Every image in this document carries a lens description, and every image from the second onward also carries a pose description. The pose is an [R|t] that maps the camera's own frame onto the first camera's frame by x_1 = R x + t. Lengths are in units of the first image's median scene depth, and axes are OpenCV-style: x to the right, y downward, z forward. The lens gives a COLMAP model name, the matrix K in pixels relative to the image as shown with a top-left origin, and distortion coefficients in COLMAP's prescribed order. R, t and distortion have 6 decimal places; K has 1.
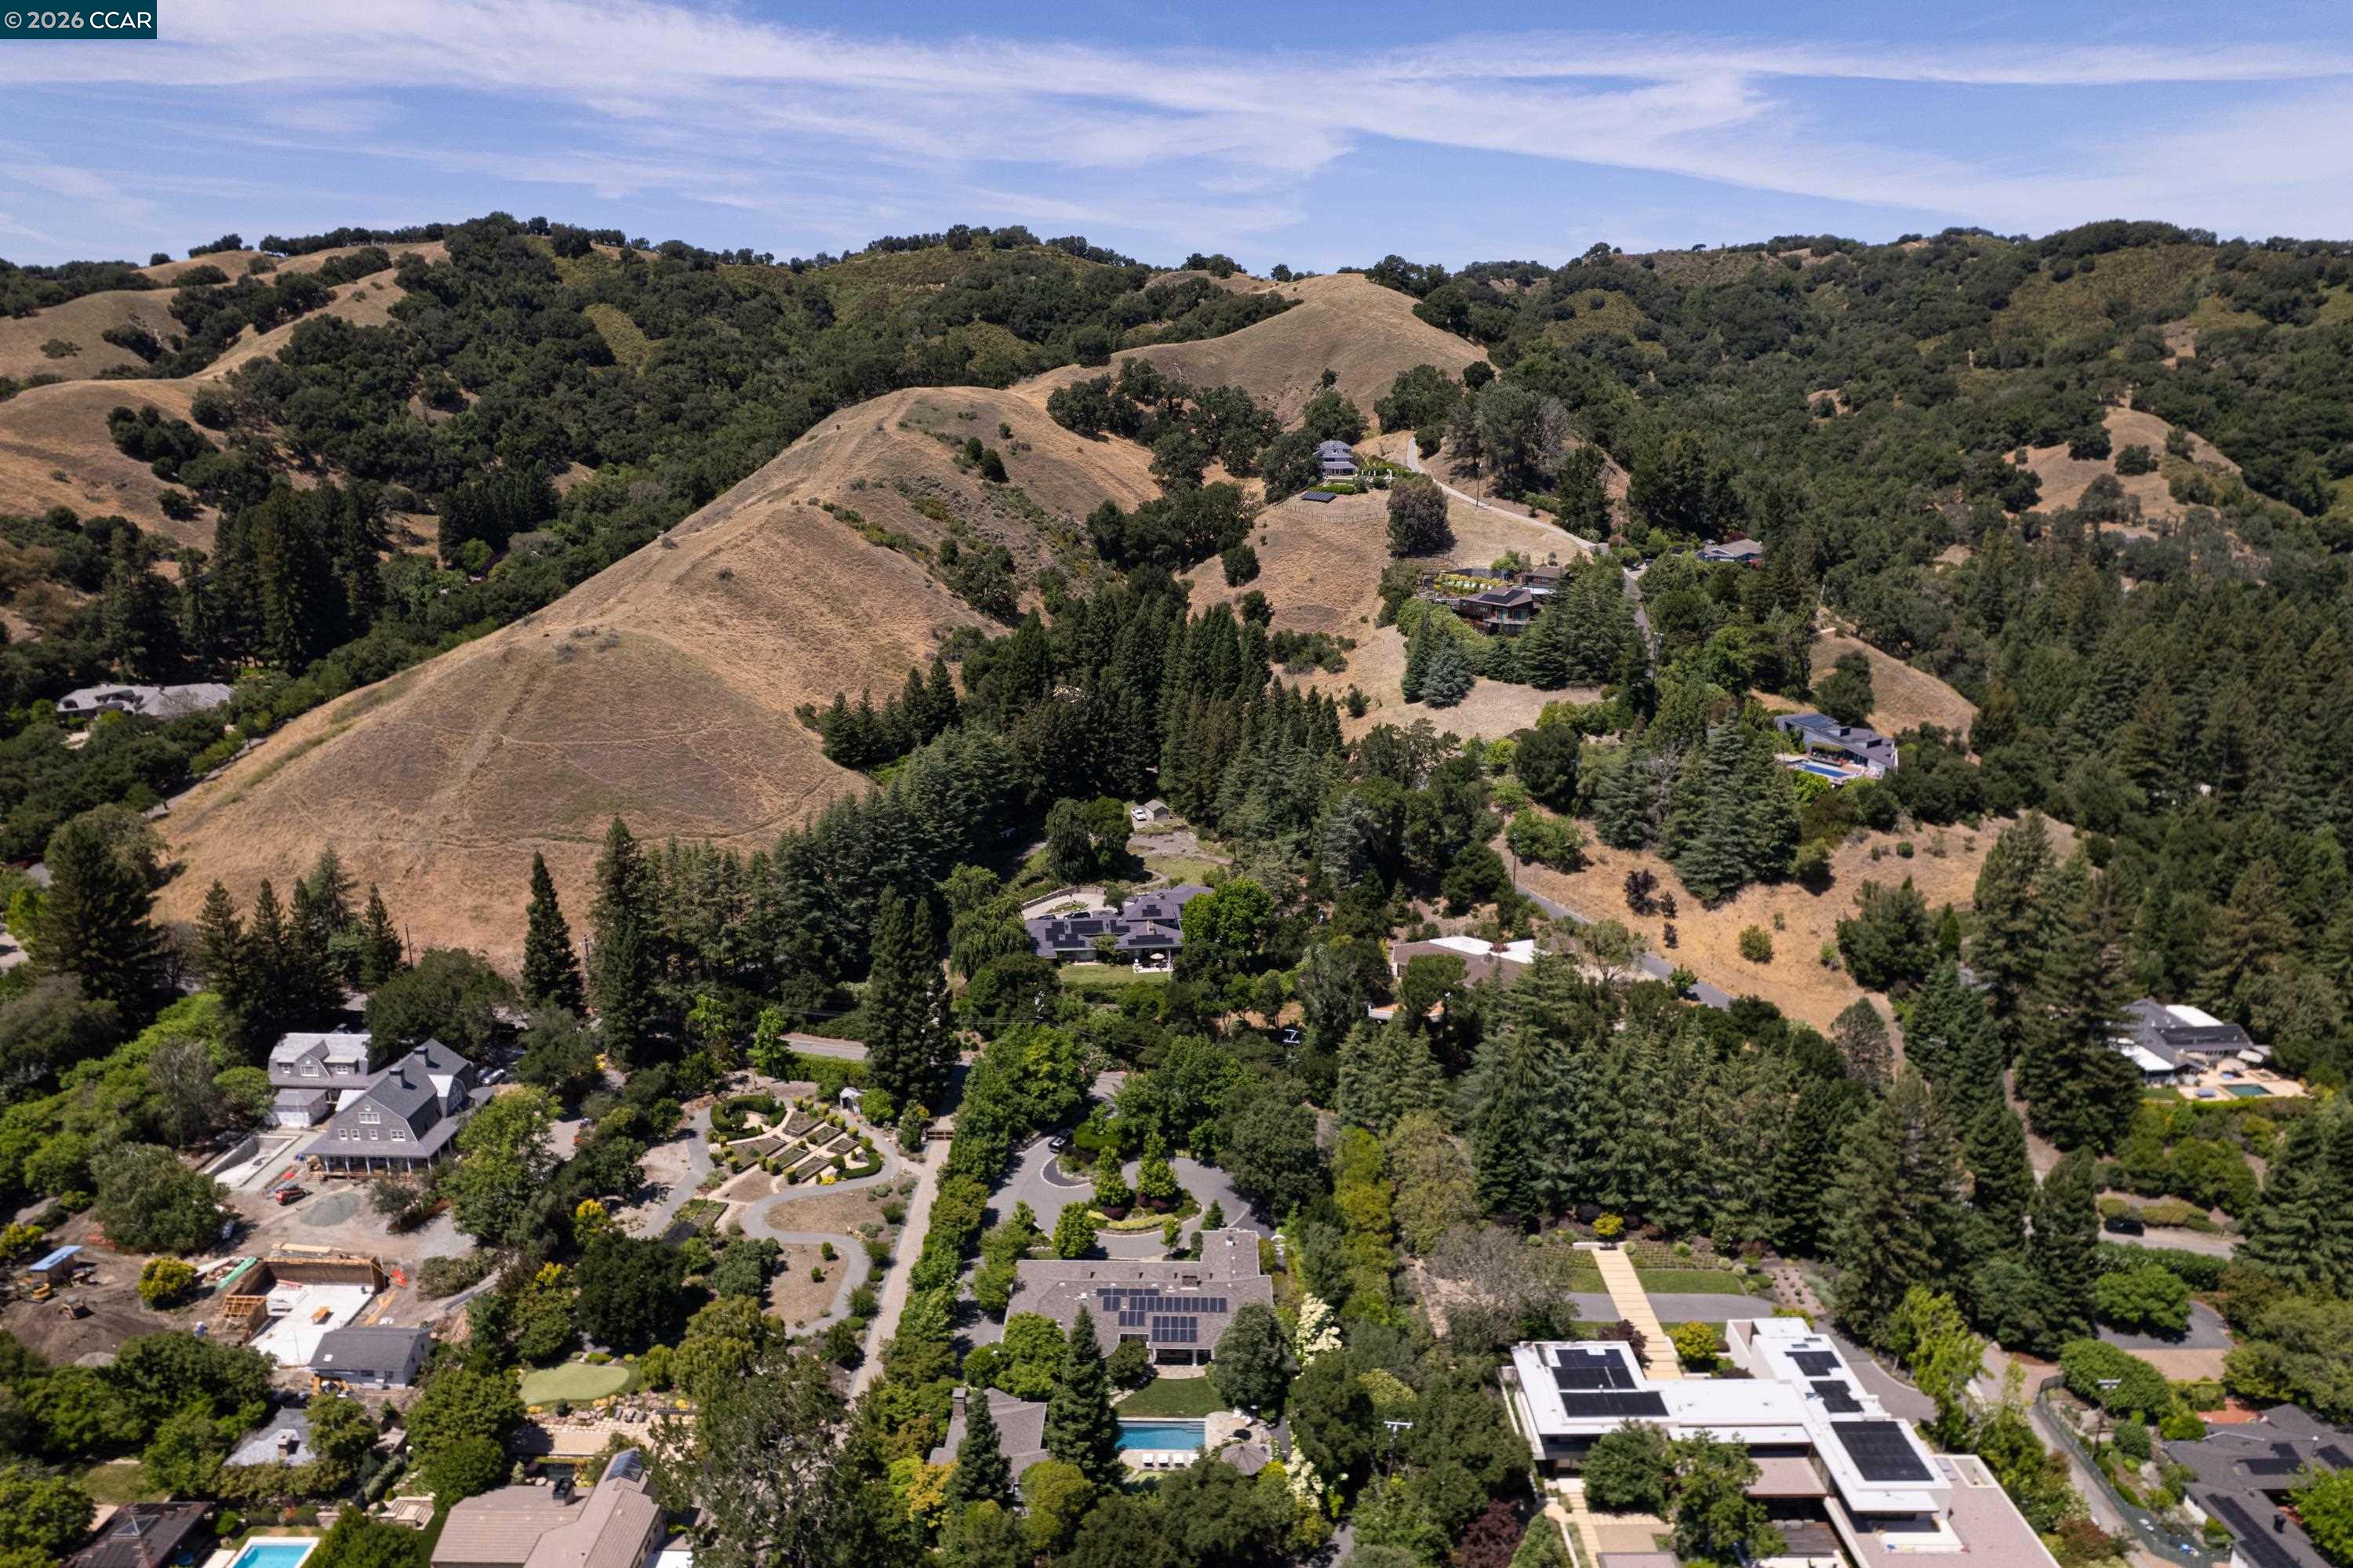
lens RADIAL K [[1514.3, 0, 1176.5], [0, 1514.3, 784.0], [0, 0, 1]] dist [-0.064708, 0.045579]
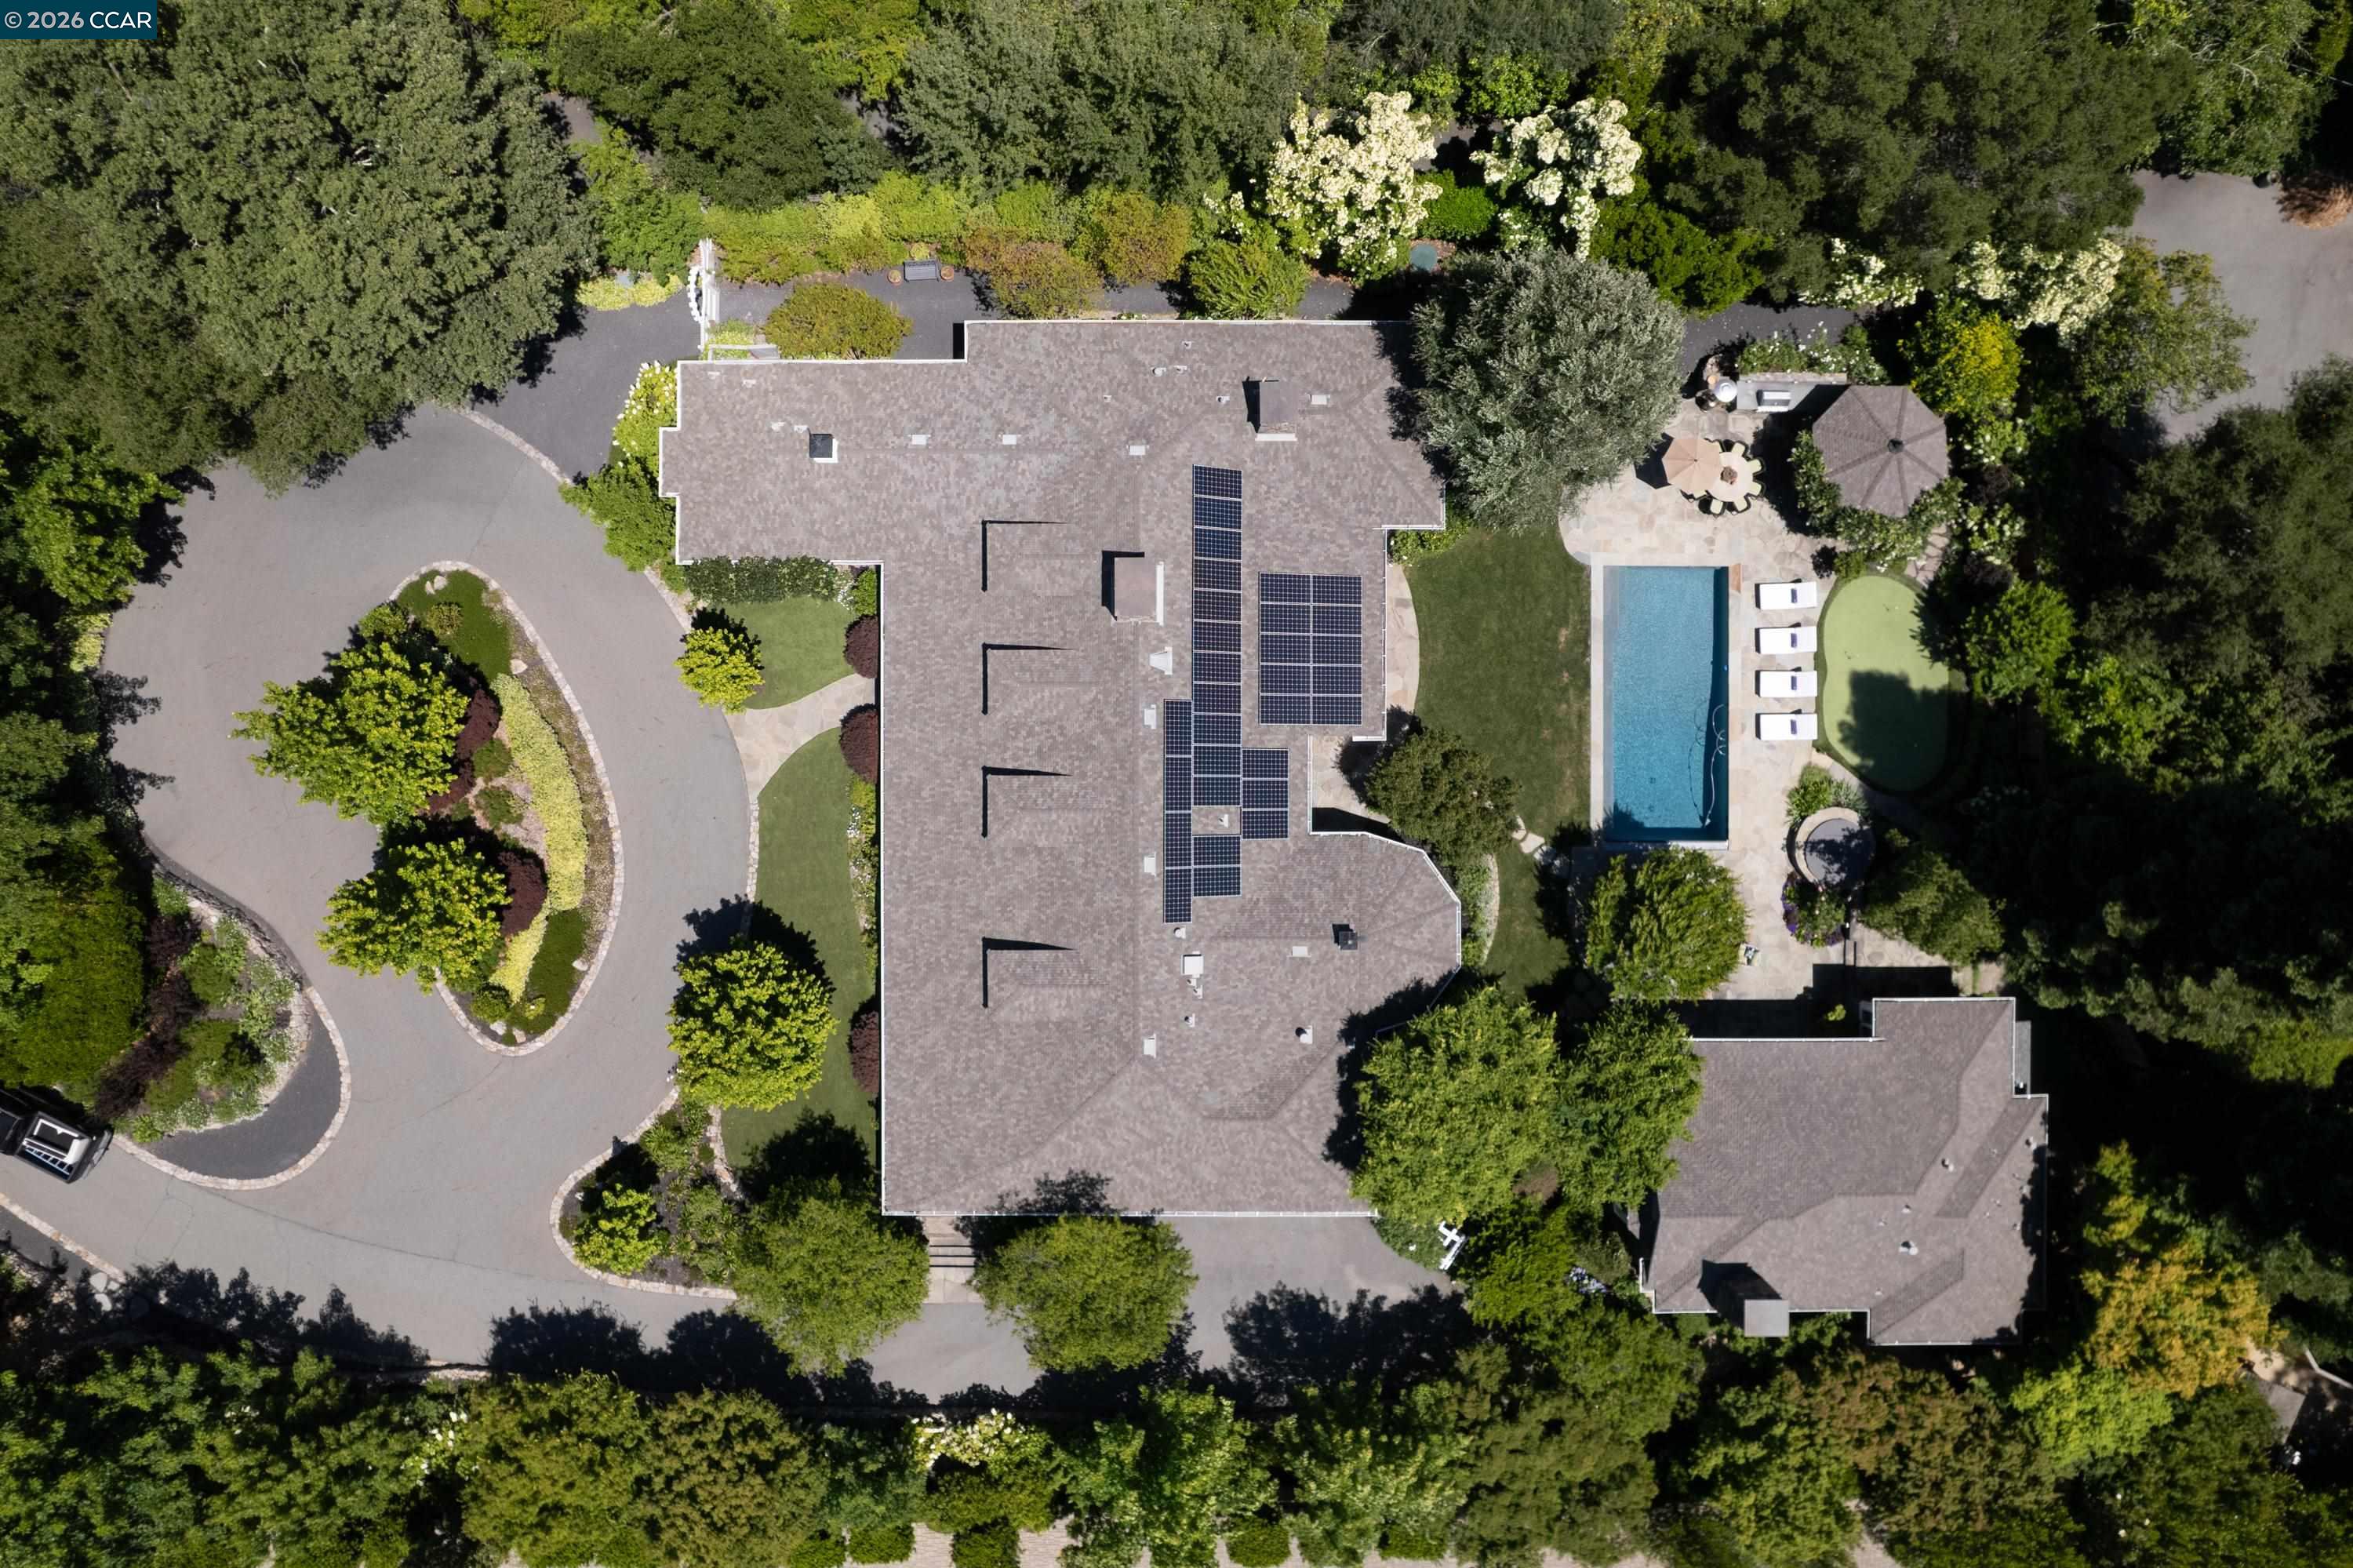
lens RADIAL K [[1514.3, 0, 1176.5], [0, 1514.3, 784.0], [0, 0, 1]] dist [-0.064708, 0.045579]
pose [[-0.009533, -0.999952, -0.002108, -0.027319], [0.254954, -0.004468, 0.966943, 0.064874], [-0.966906, 0.008680, 0.254984, 0.960219]]
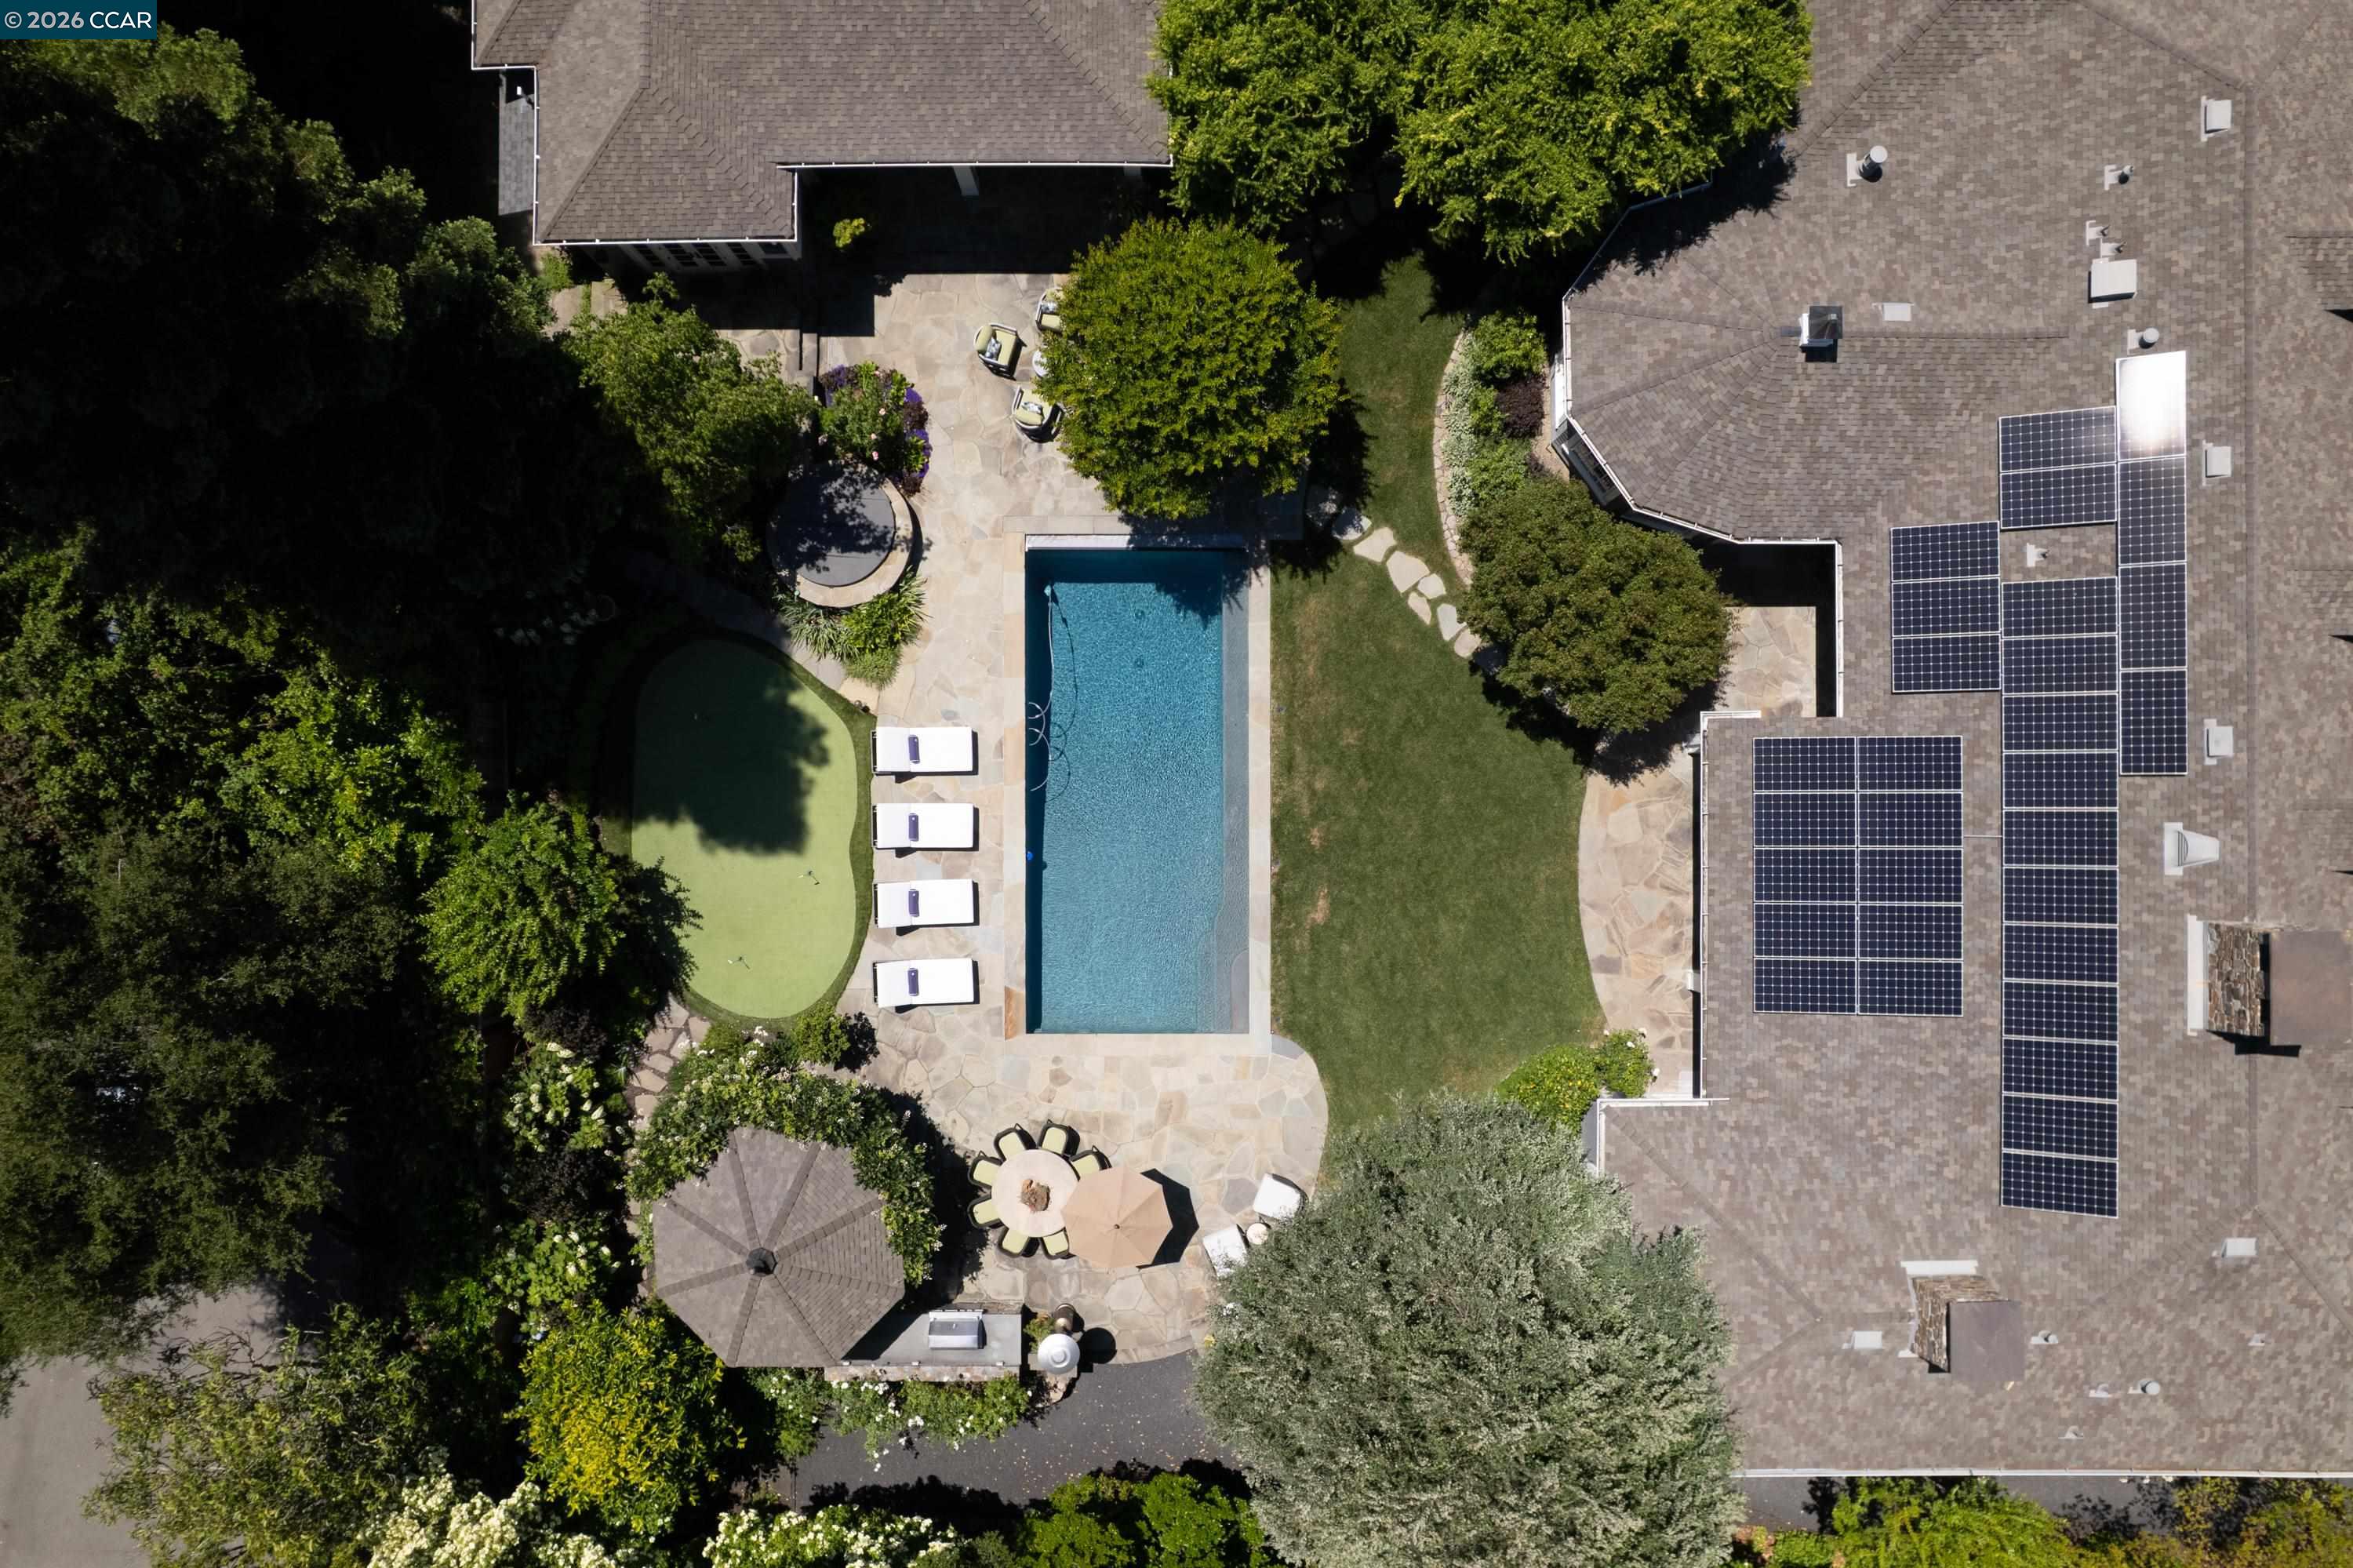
lens RADIAL K [[1515.3, 0, 1171.2], [0, 1515.3, 791.4], [0, 0, 1]] dist [-0.041581, 0.046231]
pose [[0.013414, 0.999881, -0.007658, -0.009977], [-0.254939, 0.010825, 0.966897, 0.226494], [0.966864, -0.011017, 0.255053, 0.896798]]
